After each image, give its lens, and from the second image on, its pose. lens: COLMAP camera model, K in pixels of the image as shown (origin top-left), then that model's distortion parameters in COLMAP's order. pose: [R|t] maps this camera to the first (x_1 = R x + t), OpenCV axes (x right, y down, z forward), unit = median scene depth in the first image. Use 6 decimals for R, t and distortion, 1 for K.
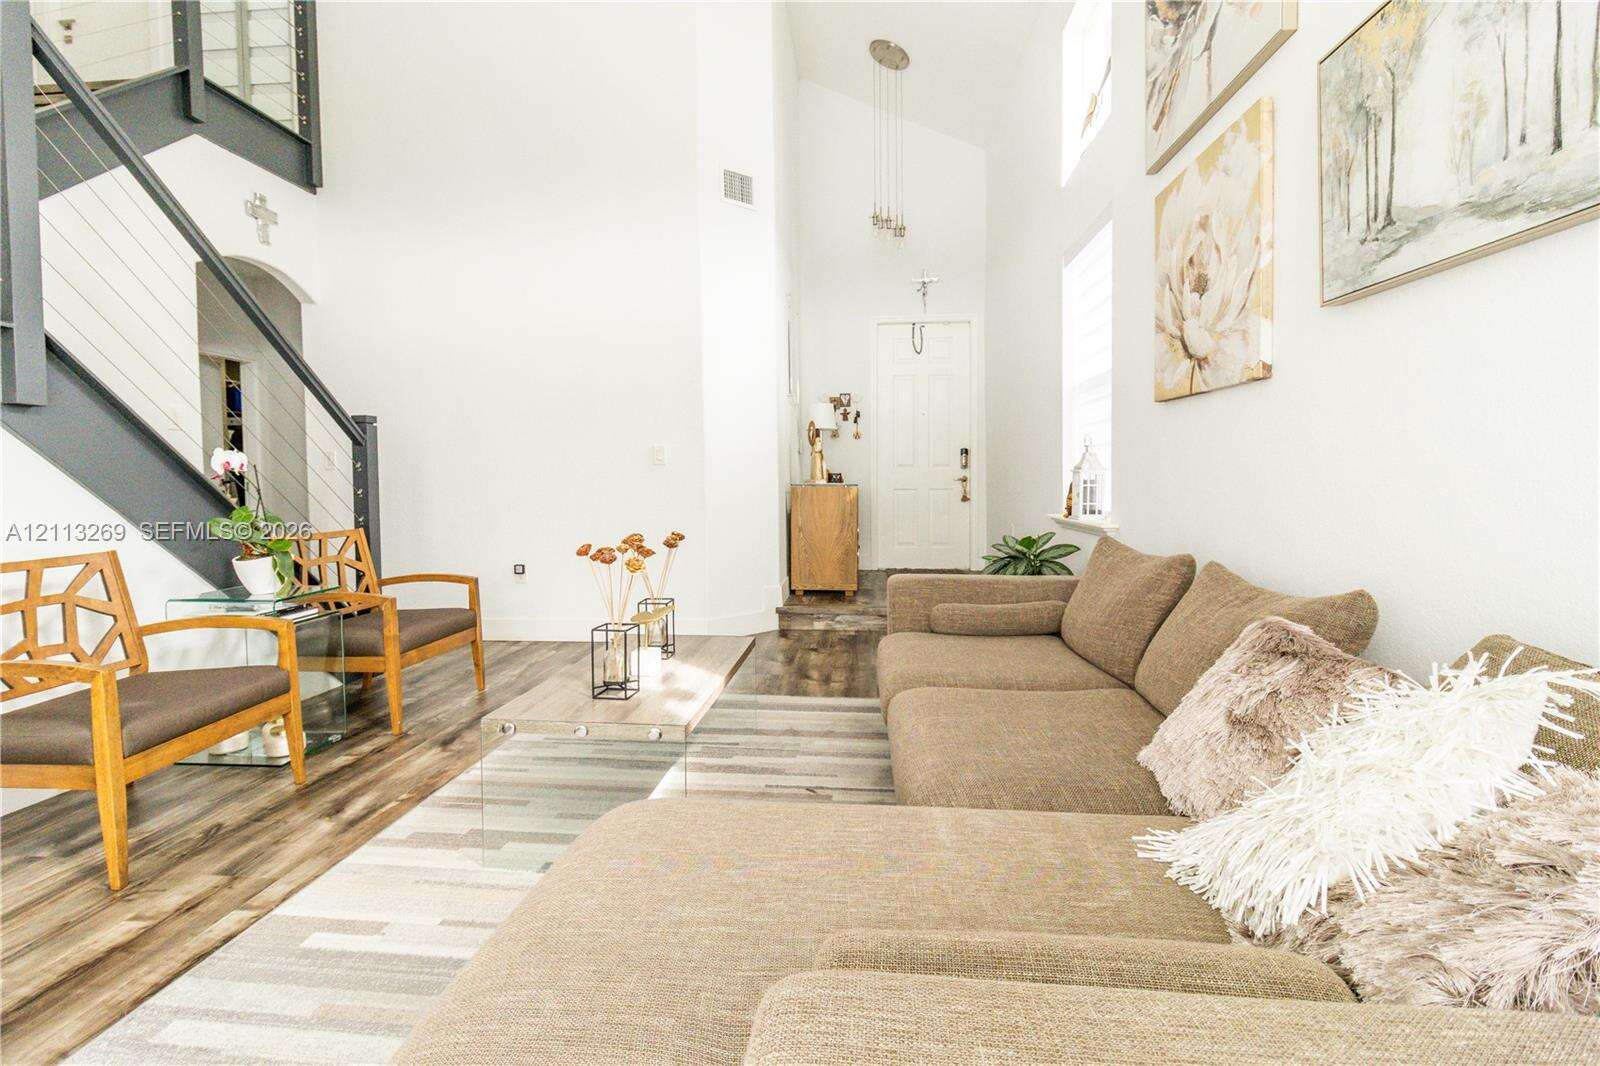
lens RADIAL K [[740.8, 0, 795.1], [0, 740.8, 505.3], [0, 0, 1]] dist [0.002344, -0.000293]
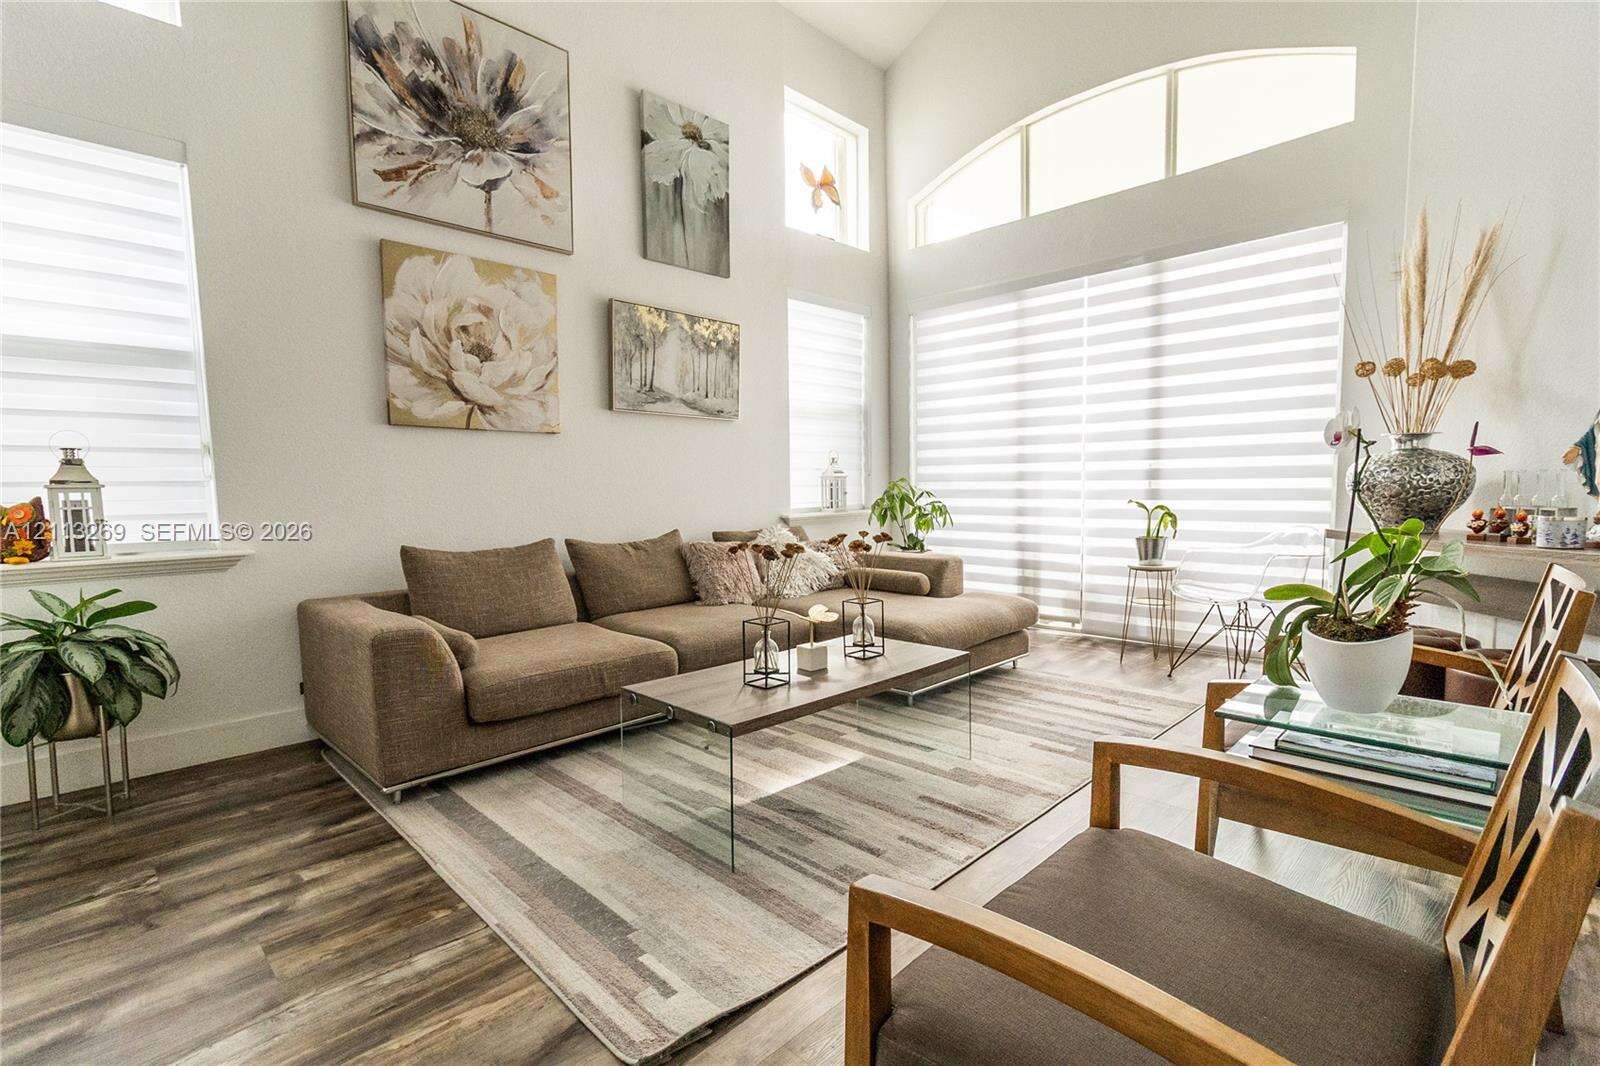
lens RADIAL K [[740.8, 0, 795.1], [0, 740.8, 505.3], [0, 0, 1]] dist [0.002344, -0.000293]
pose [[-0.764369, 0.000952, 0.644779, -1.712277], [0.043798, 0.997766, 0.050449, -0.114393], [-0.643290, 0.066801, -0.762703, 3.618423]]
